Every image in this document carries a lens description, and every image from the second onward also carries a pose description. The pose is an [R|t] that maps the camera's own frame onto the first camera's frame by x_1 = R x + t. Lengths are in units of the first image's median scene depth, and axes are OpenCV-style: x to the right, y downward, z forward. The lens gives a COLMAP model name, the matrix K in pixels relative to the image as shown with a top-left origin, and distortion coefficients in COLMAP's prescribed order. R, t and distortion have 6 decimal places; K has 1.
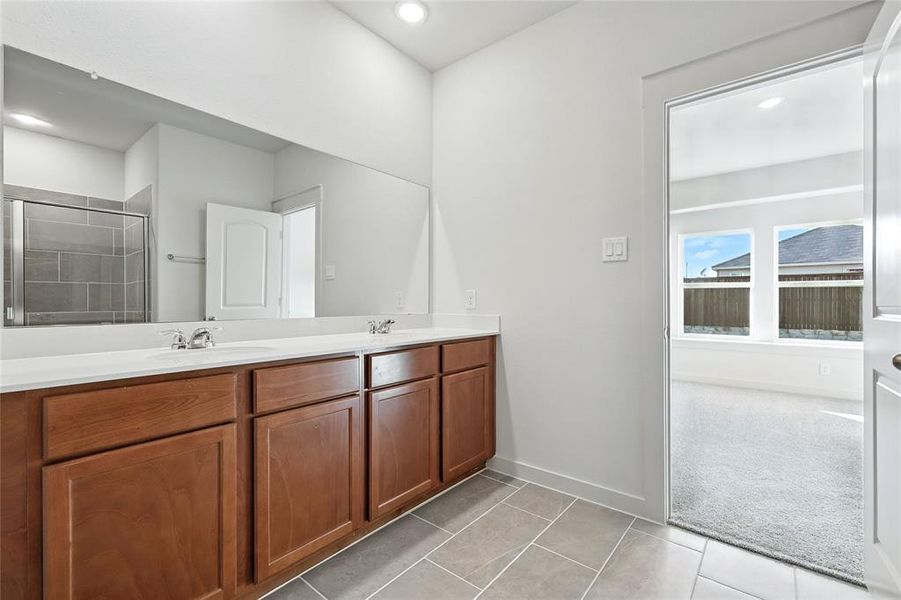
lens RADIAL K [[395.3, 0, 449.8], [0, 395.3, 301.3], [0, 0, 1]] dist [0.004153, -0.000011]
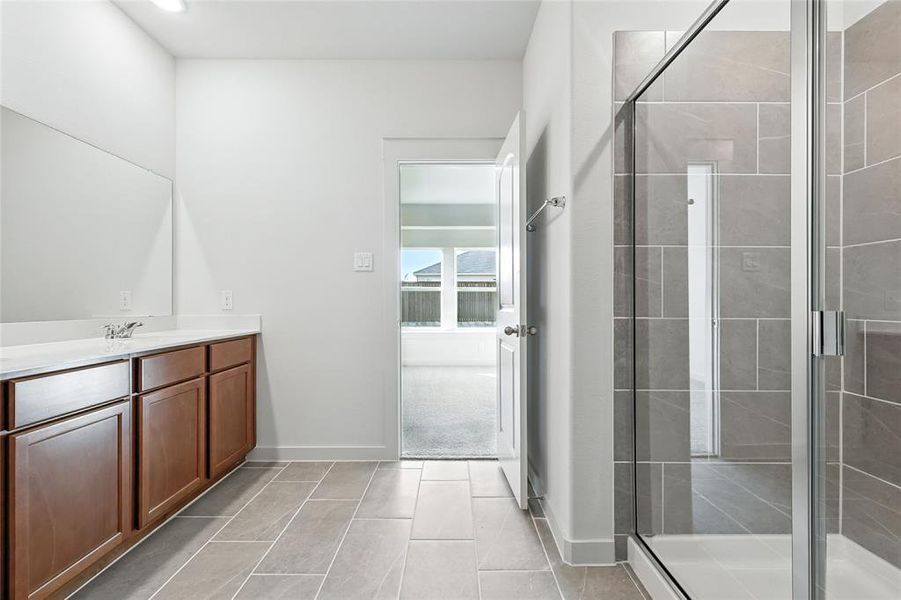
lens RADIAL K [[395.3, 0, 451.6], [0, 395.3, 301.4], [0, 0, 1]] dist [0.004153, -0.000011]
pose [[0.775862, -0.003384, 0.630893, -0.175992], [0.004652, 0.999989, -0.000357, 0.001380], [-0.630885, 0.003212, 0.775869, -0.189232]]
